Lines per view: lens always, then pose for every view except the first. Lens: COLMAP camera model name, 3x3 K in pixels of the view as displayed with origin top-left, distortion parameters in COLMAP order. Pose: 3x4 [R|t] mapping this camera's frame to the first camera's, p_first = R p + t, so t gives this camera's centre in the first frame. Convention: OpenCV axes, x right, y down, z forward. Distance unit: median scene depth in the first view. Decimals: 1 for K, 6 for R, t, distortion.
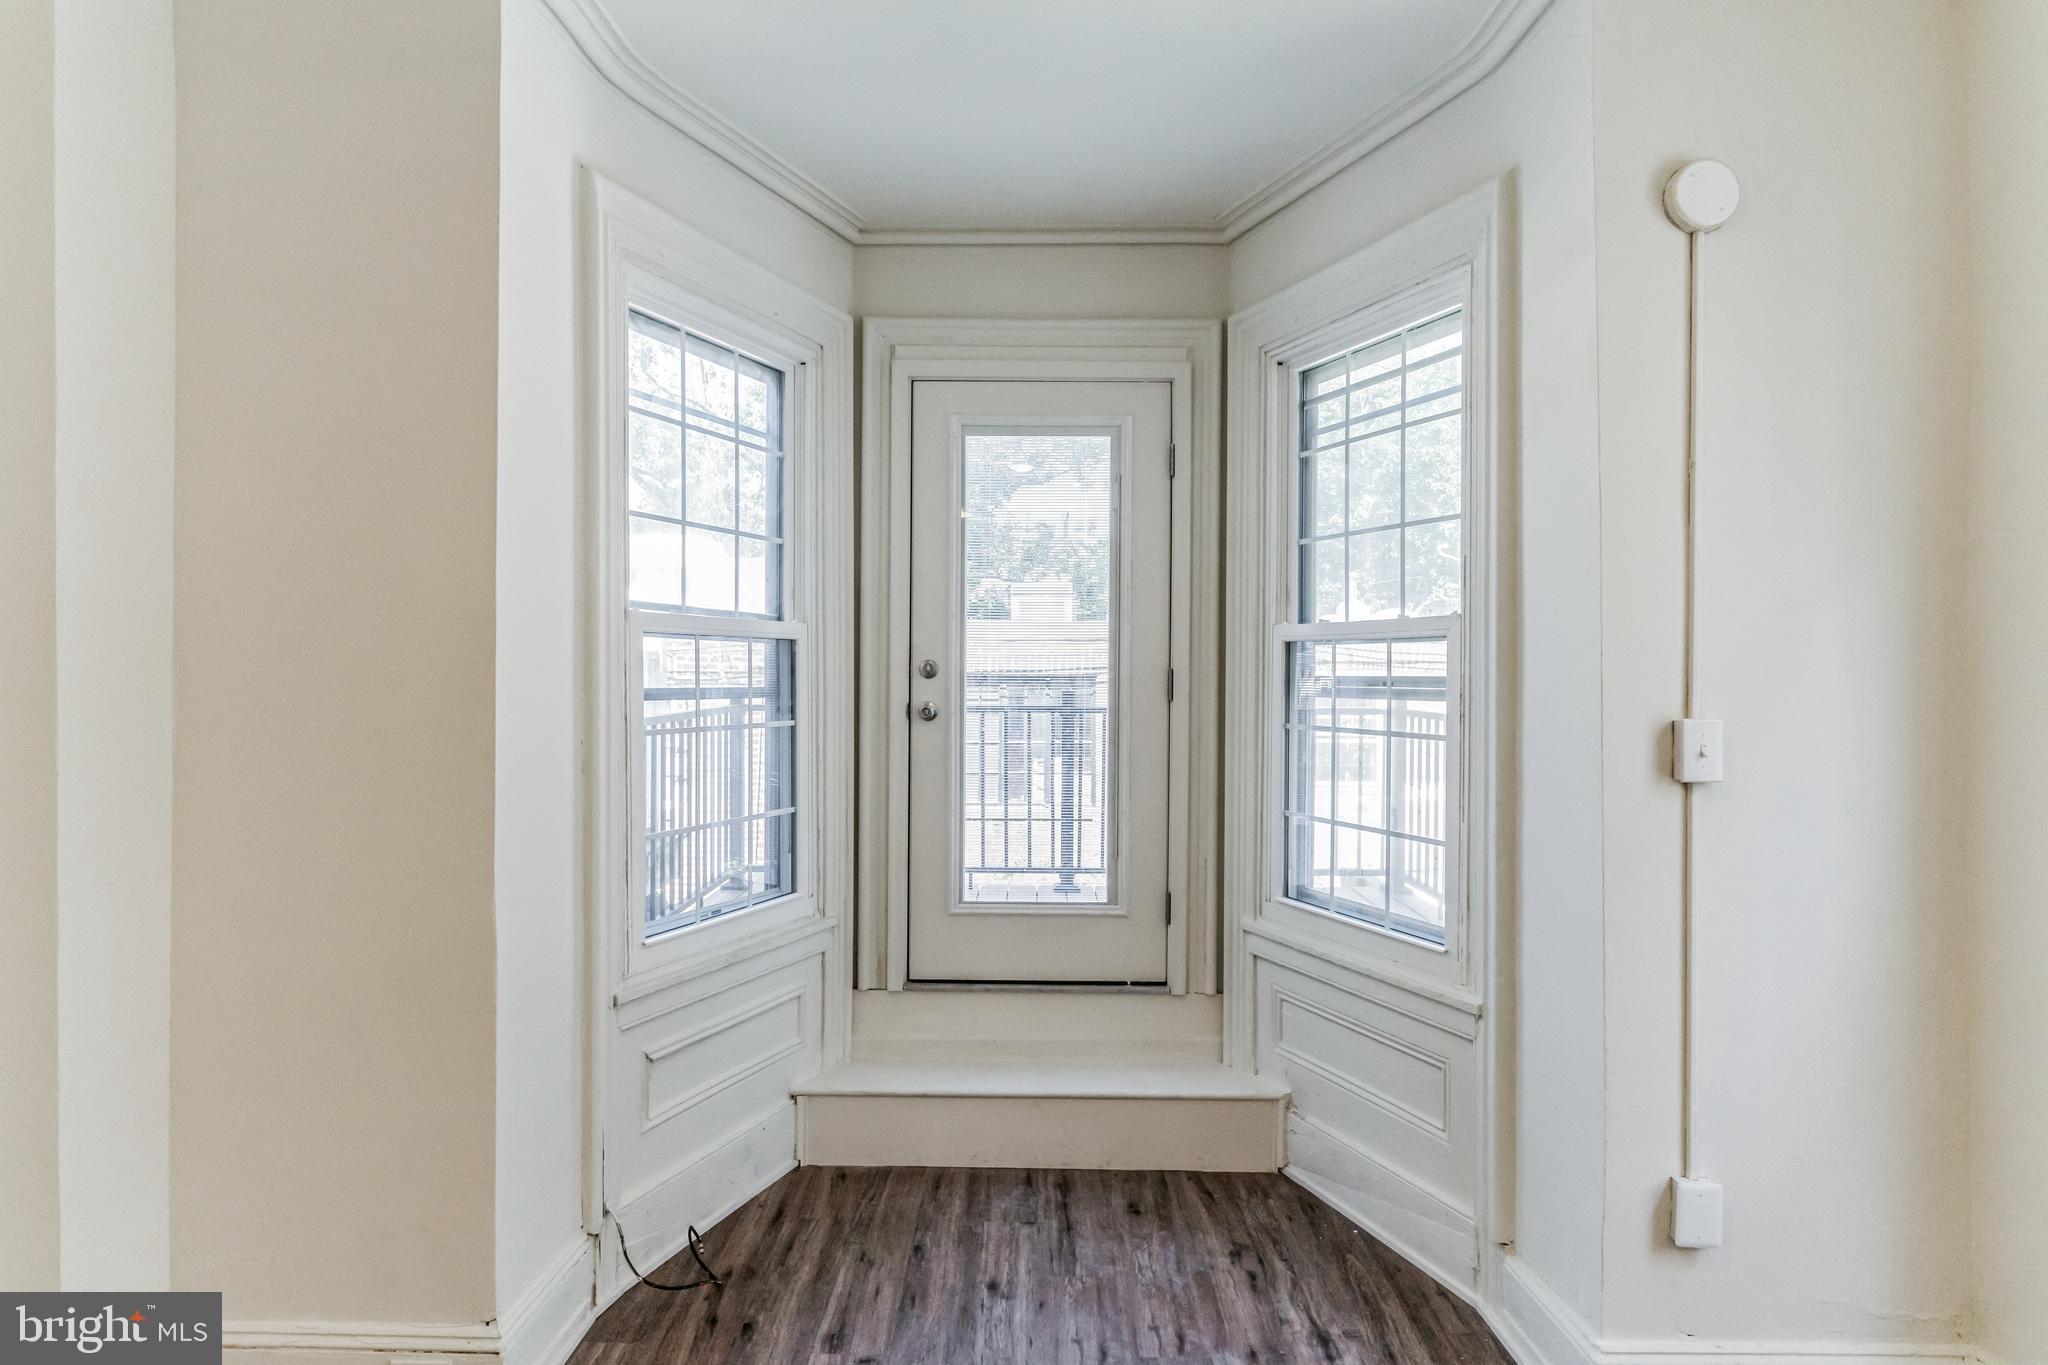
lens RADIAL K [[1138.1, 0, 1023.8], [0, 1138.1, 676.2], [0, 0, 1]] dist [-0.002138, 0.001189]
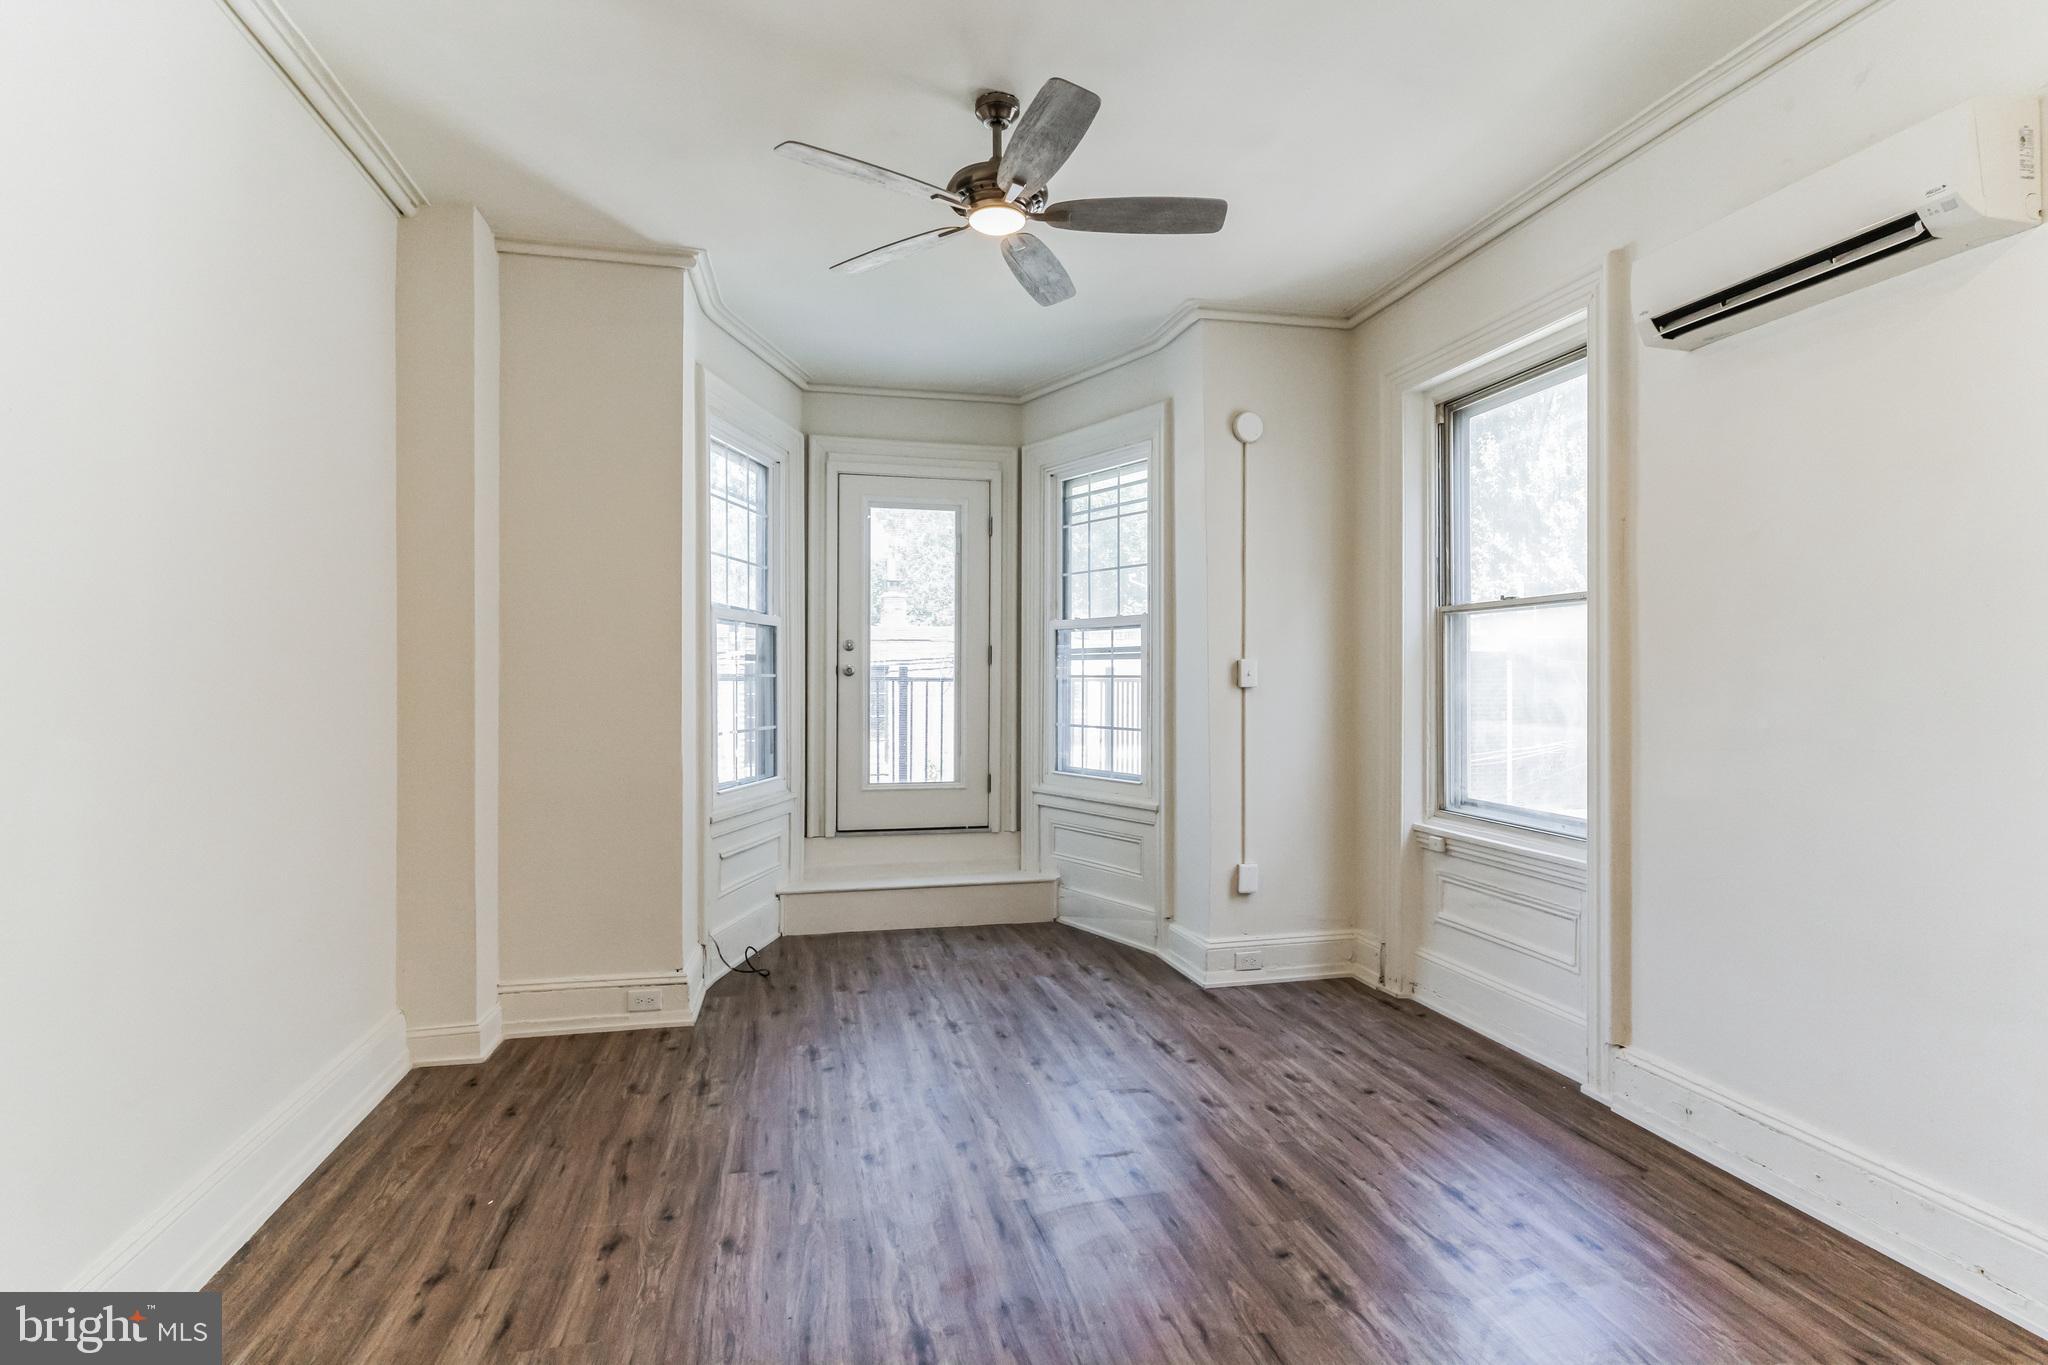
lens RADIAL K [[971.8, 0, 1021.7], [0, 971.8, 674.2], [0, 0, 1]] dist [0.004022, -0.000313]
pose [[0.970568, -0.002347, 0.240817, -0.208686], [0.003860, 0.999976, -0.005814, 0.052619], [-0.240798, 0.006573, 0.970553, -0.521510]]
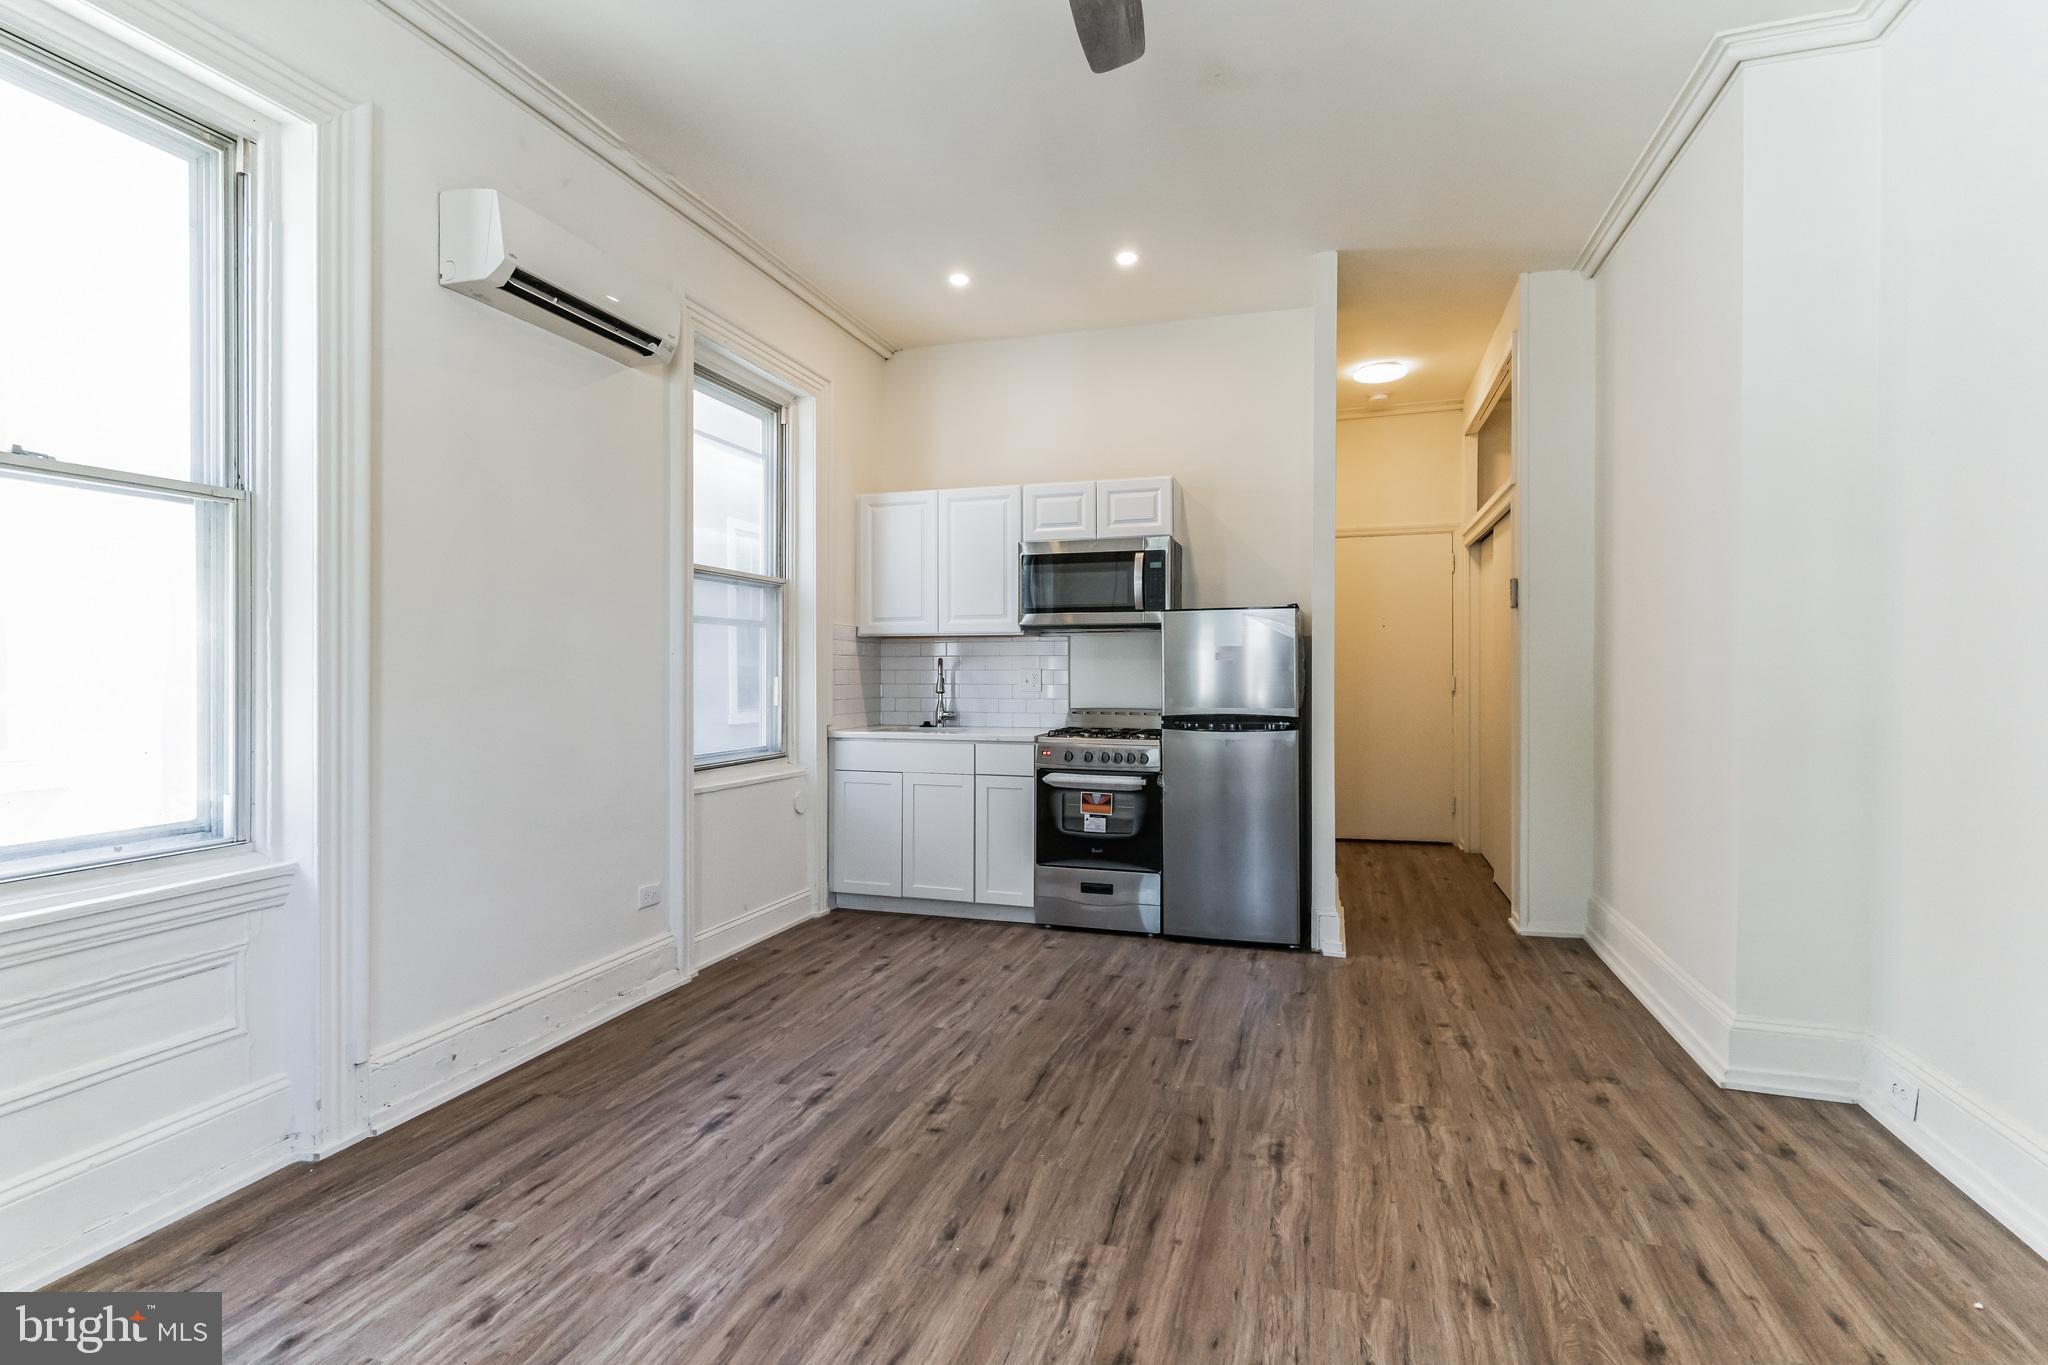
lens RADIAL K [[971.8, 0, 1013.2], [0, 971.8, 674.9], [0, 0, 1]] dist [0.004022, -0.000313]
pose [[-0.954113, -0.006883, 0.299367, -0.152635], [-0.002515, 0.999885, 0.014974, 0.086205], [-0.299436, 0.013534, -0.954020, 0.827475]]
